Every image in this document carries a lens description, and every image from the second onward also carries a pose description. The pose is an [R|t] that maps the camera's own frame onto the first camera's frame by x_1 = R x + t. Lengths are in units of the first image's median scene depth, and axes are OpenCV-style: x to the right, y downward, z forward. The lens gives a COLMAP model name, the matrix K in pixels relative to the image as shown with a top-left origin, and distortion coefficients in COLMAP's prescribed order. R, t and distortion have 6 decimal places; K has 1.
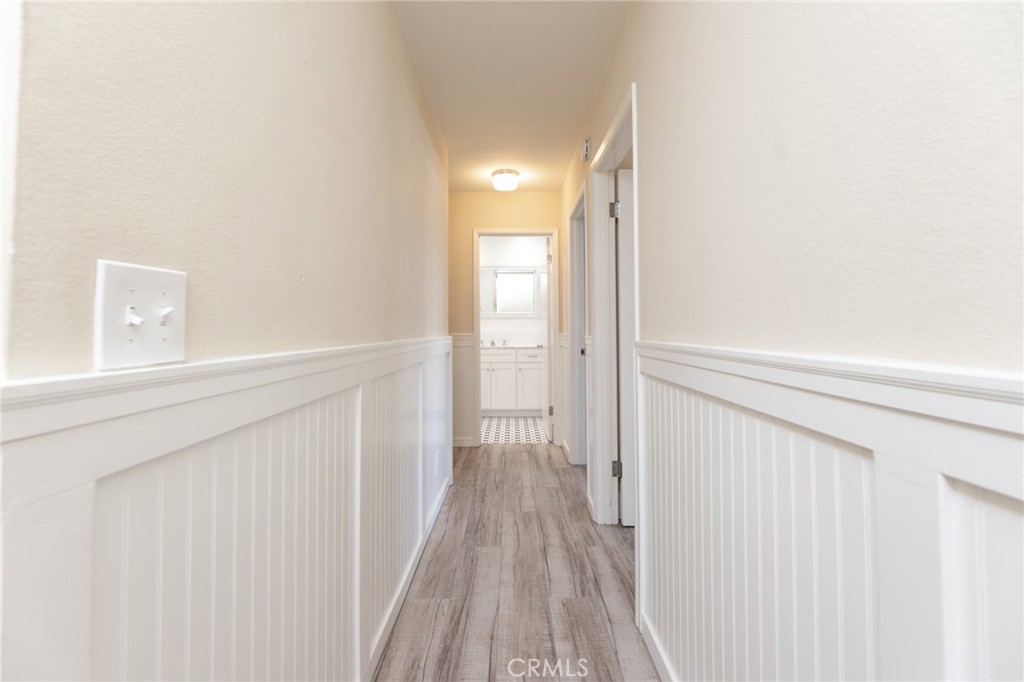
lens RADIAL K [[419.5, 0, 512.0], [0, 419.5, 333.7], [0, 0, 1]] dist [-0.001392, 0.000528]
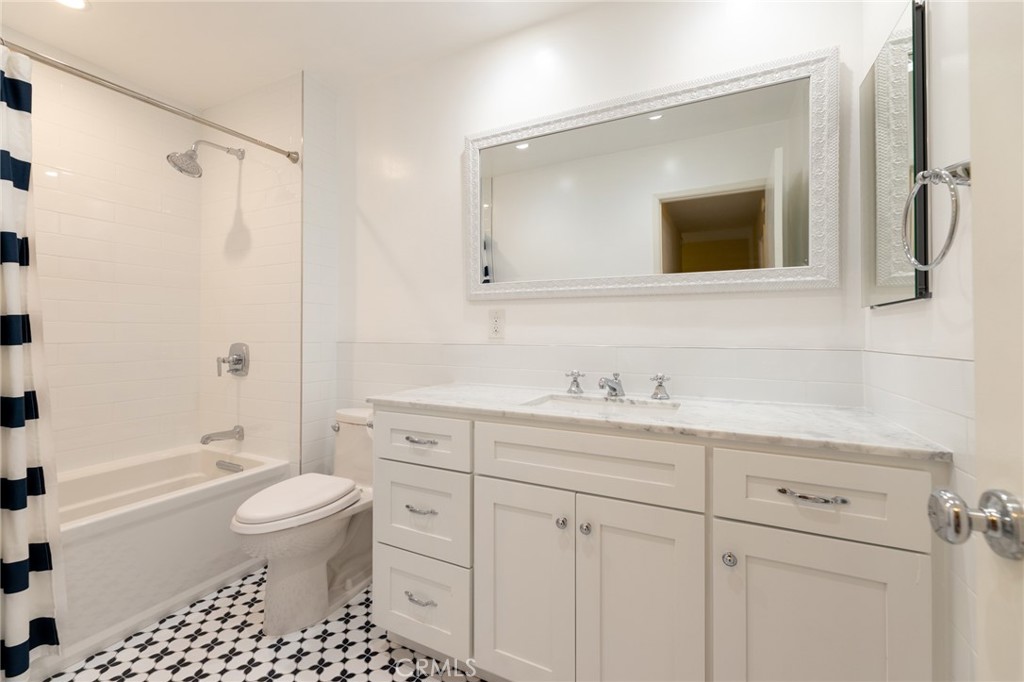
lens RADIAL K [[419.5, 0, 511.6], [0, 419.5, 337.1], [0, 0, 1]] dist [-0.001392, 0.000528]
pose [[0.899667, 0.000436, -0.436576, 0.013222], [-0.001228, 0.999998, -0.001532, -0.009764], [0.436574, 0.001915, 0.899666, 0.793657]]
